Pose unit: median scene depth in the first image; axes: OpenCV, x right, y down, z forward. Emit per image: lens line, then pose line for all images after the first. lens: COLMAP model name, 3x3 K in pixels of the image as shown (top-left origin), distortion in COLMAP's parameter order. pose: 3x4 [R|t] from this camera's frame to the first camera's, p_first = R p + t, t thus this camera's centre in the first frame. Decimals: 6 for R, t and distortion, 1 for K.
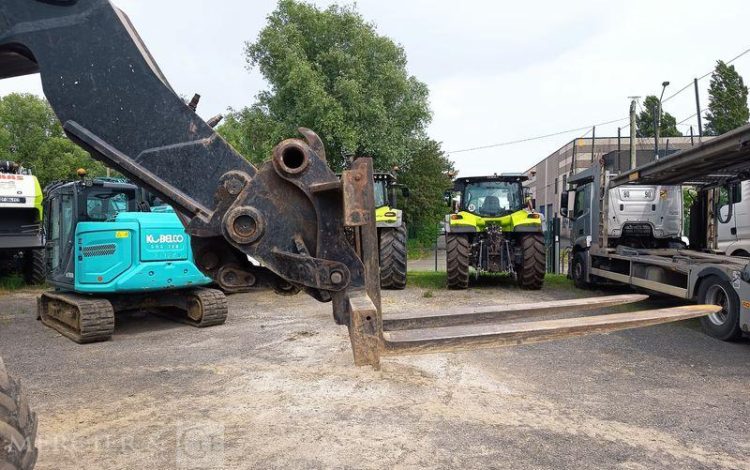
lens RADIAL K [[525.6, 0, 377.7], [0, 525.6, 239.8], [0, 0, 1]] dist [0.070934, -0.091710]
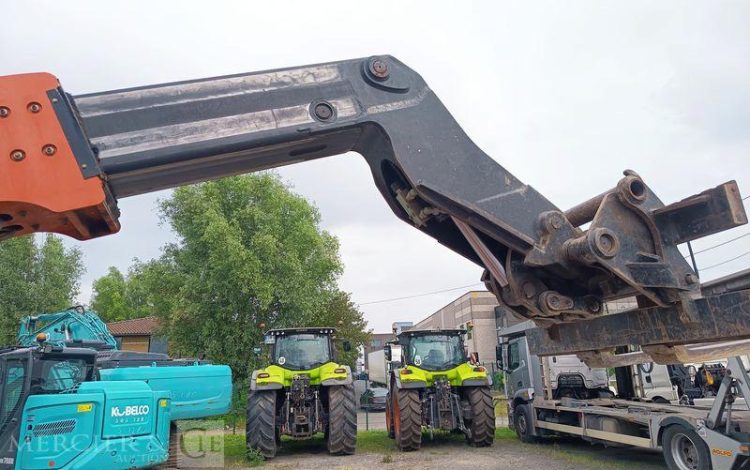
lens RADIAL K [[525.6, 0, 372.6], [0, 525.6, 232.2], [0, 0, 1]] dist [0.070934, -0.091710]
pose [[0.979333, 0.023921, 0.200835, -0.127667], [0.035578, 0.957123, -0.287489, -0.012122], [-0.199100, 0.288693, 0.936491, -0.004957]]
